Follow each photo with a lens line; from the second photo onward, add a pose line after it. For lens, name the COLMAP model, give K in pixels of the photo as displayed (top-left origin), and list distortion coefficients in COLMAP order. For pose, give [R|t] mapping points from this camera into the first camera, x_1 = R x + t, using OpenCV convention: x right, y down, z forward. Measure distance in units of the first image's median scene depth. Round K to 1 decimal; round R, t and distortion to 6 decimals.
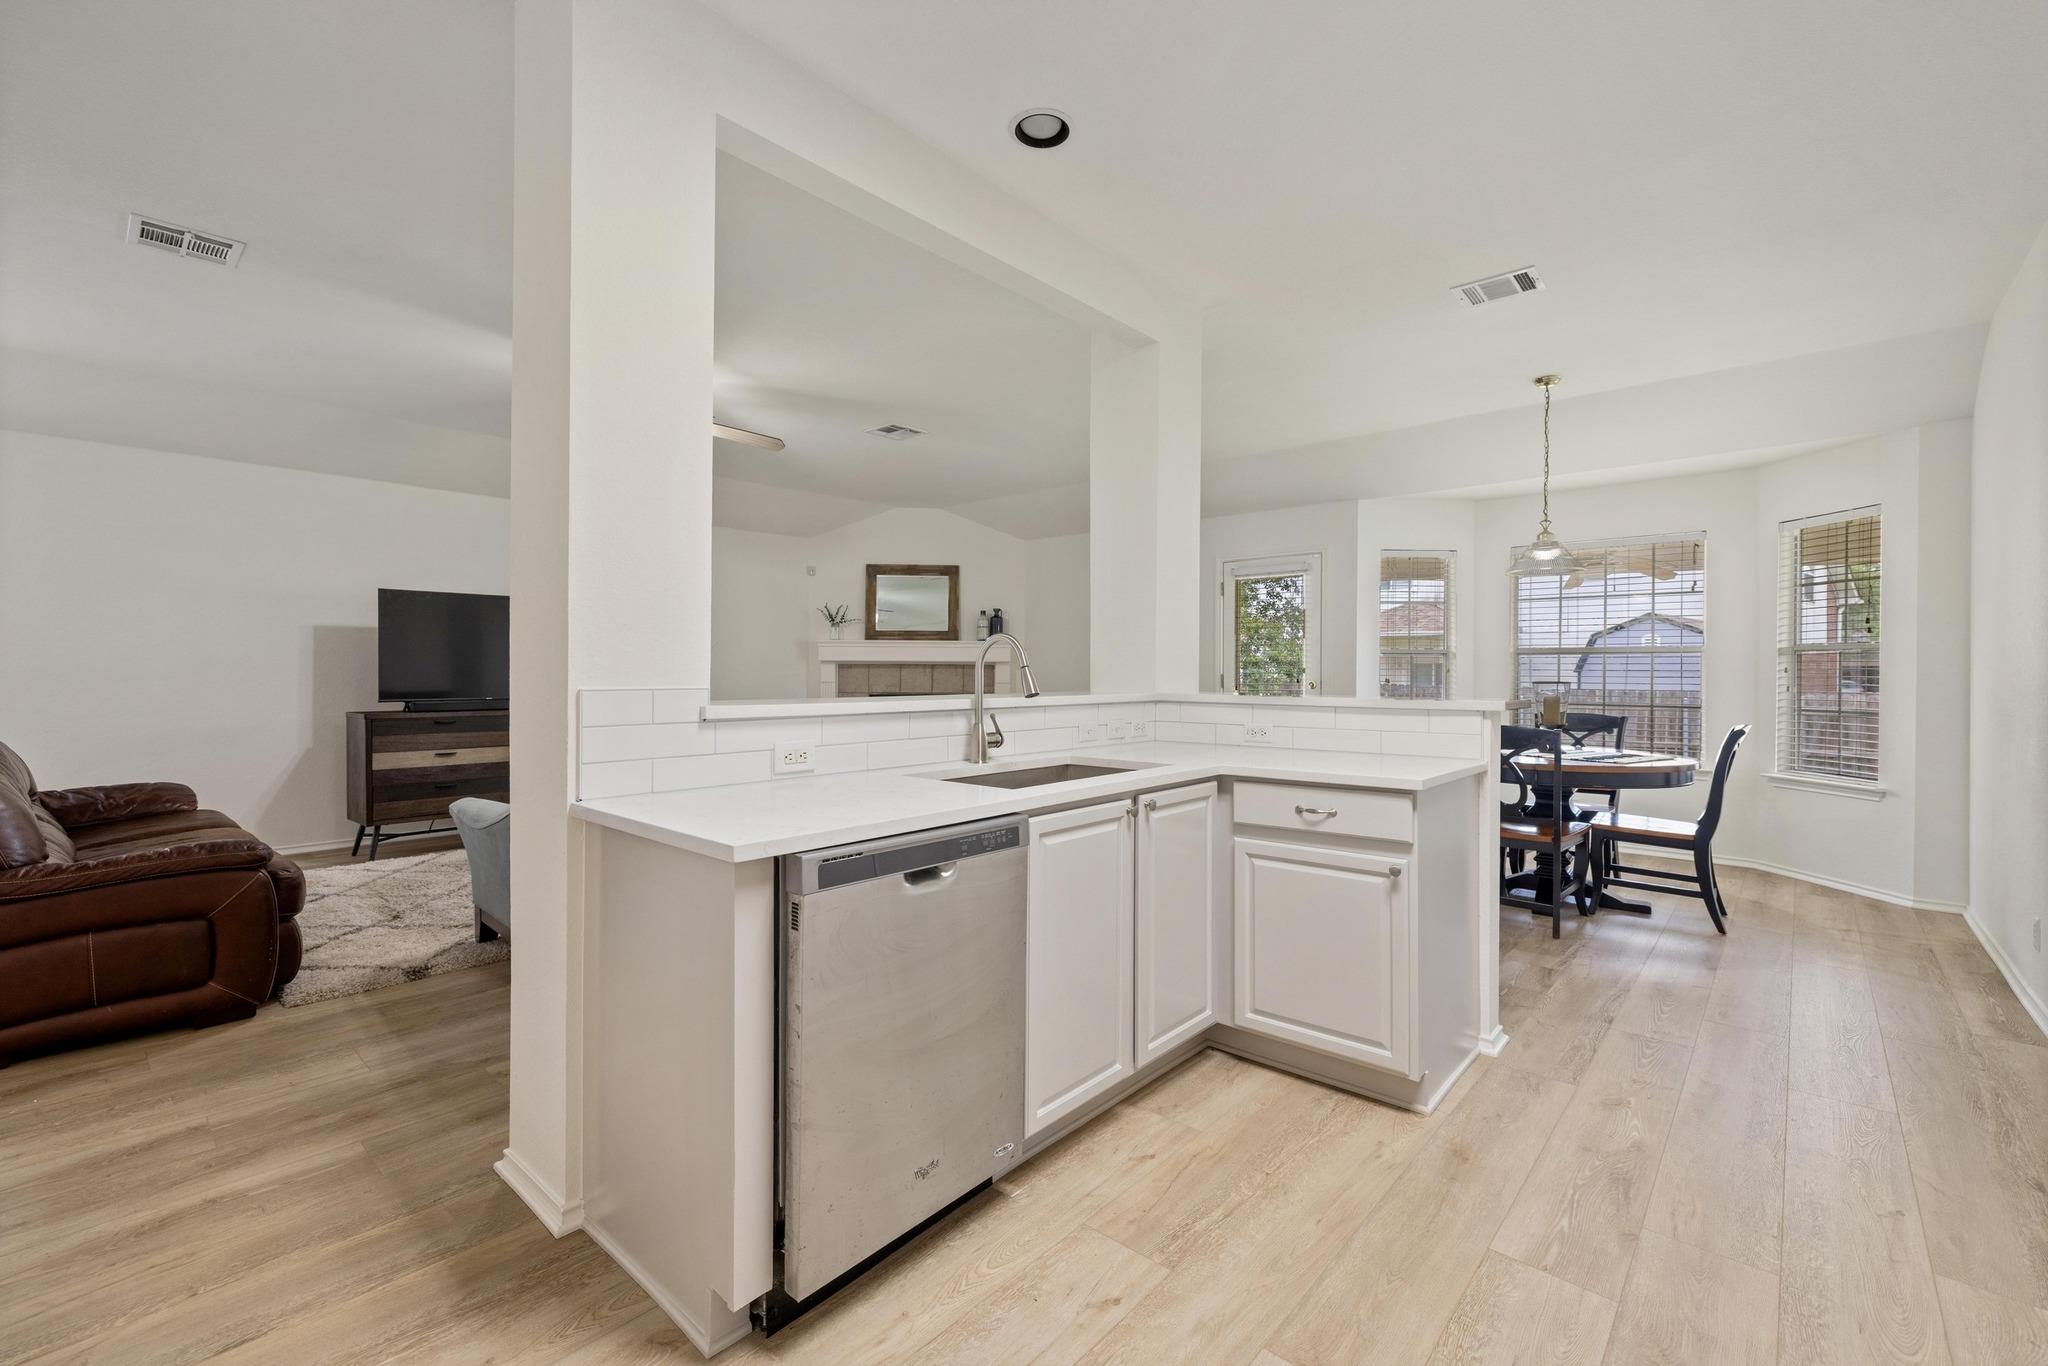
lens RADIAL K [[857.5, 0, 1006.1], [0, 857.5, 675.7], [0, 0, 1]] dist [-0.001045, -0.000683]
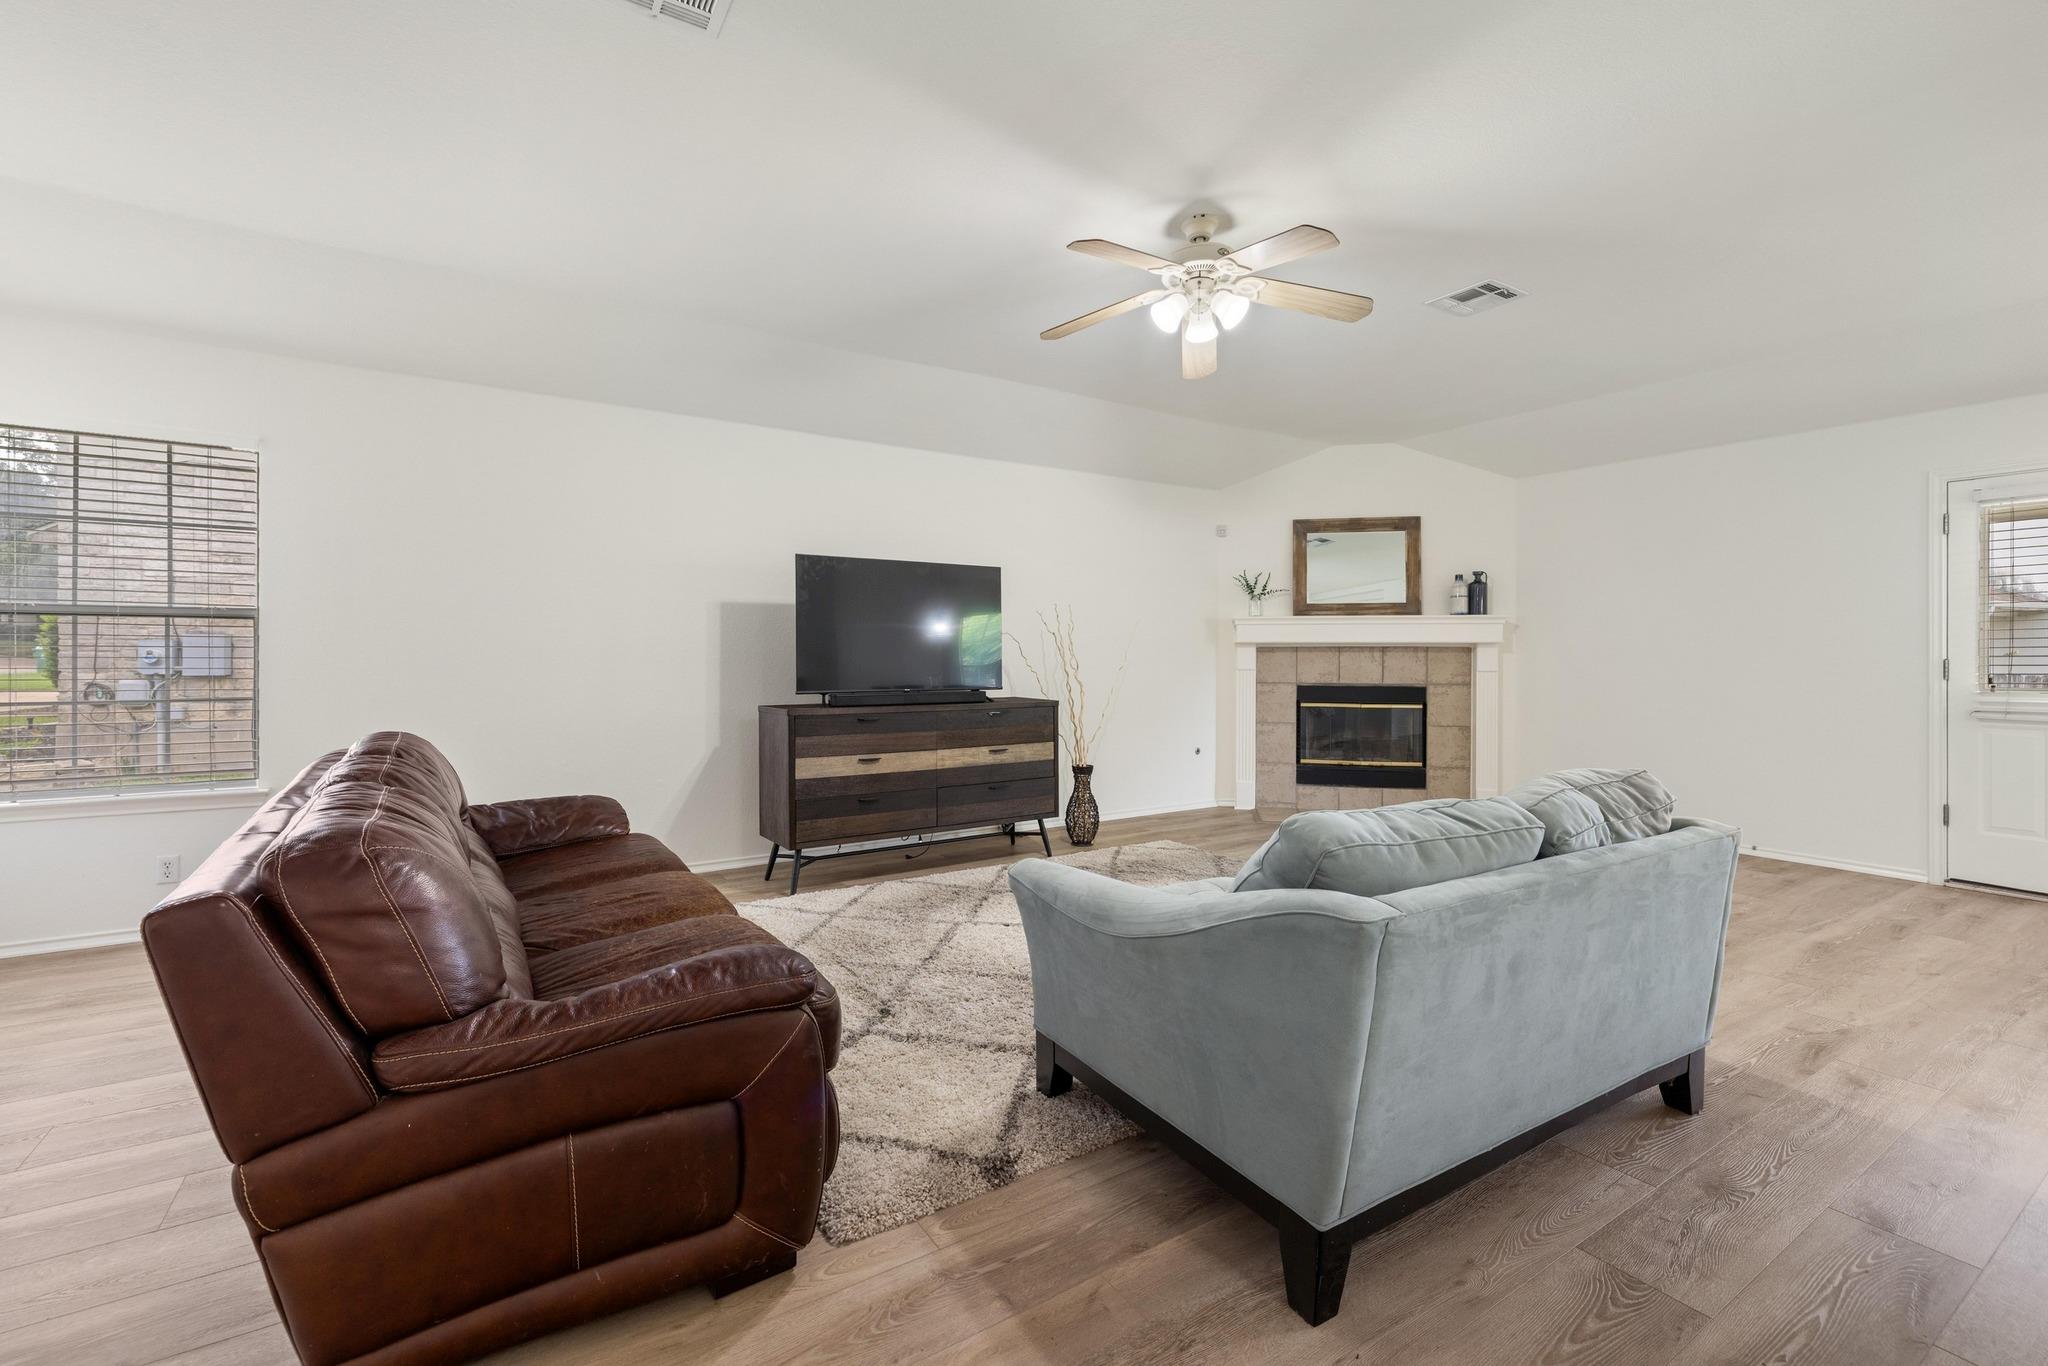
lens RADIAL K [[857.5, 0, 1012.5], [0, 857.5, 662.4], [0, 0, 1]] dist [-0.001045, -0.000683]
pose [[0.965013, -0.000101, -0.262203, -0.319352], [0.000460, 0.999999, 0.001309, -0.000347], [0.262202, -0.001384, 0.965012, 0.267024]]
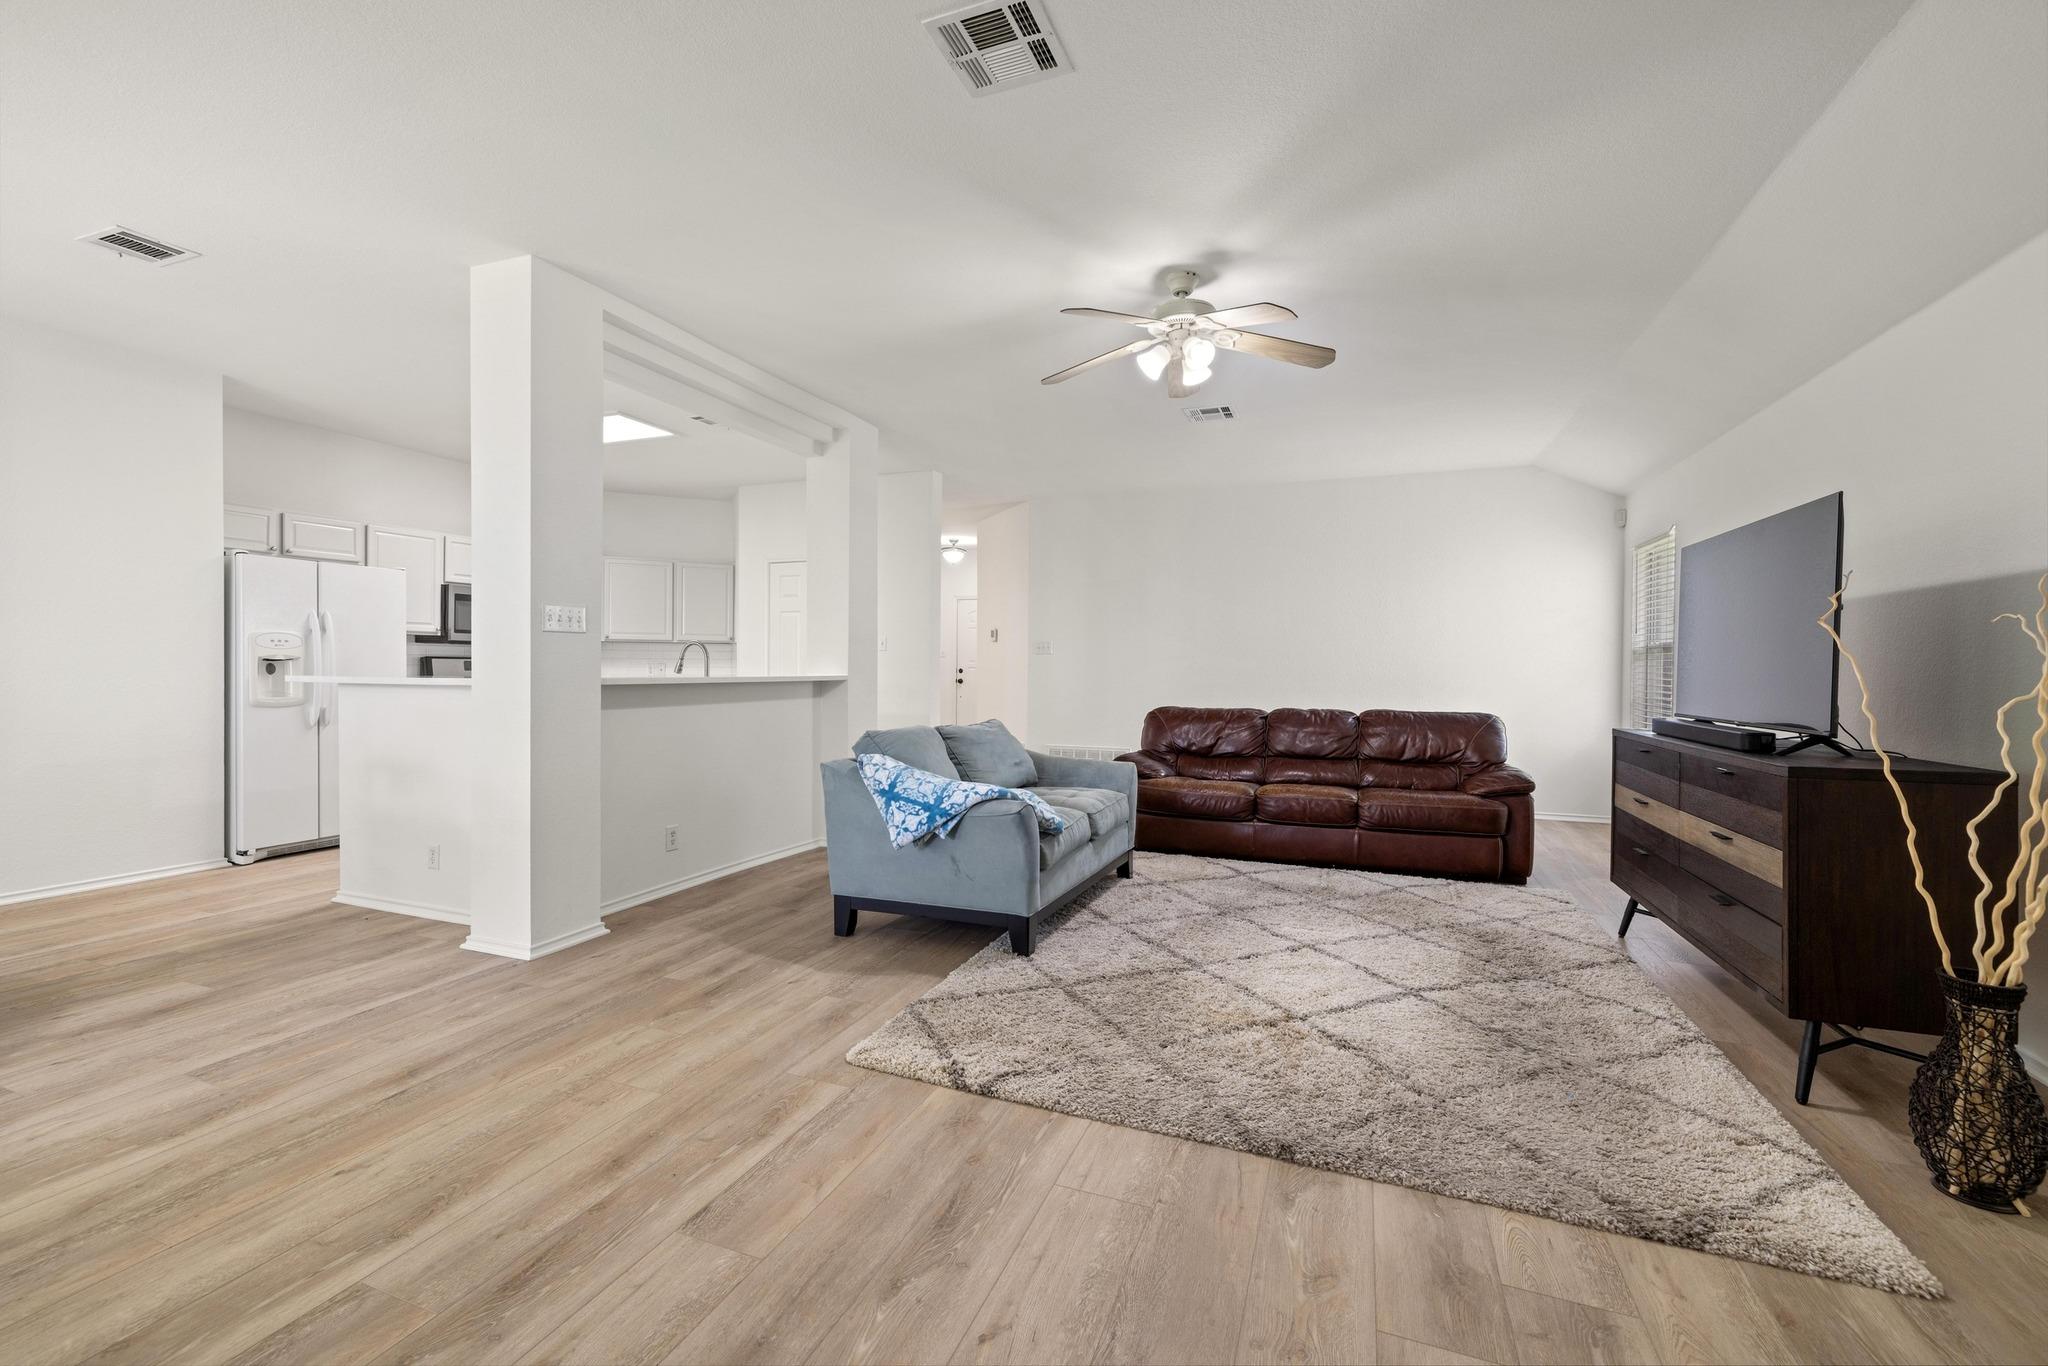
lens RADIAL K [[857.5, 0, 1023.6], [0, 857.5, 671.9], [0, 0, 1]] dist [-0.001045, -0.000683]
pose [[-0.932888, -0.007962, -0.360077, -0.002092], [-0.011117, 0.999916, 0.006692, -0.003268], [0.359994, 0.010245, -0.932898, 1.436623]]
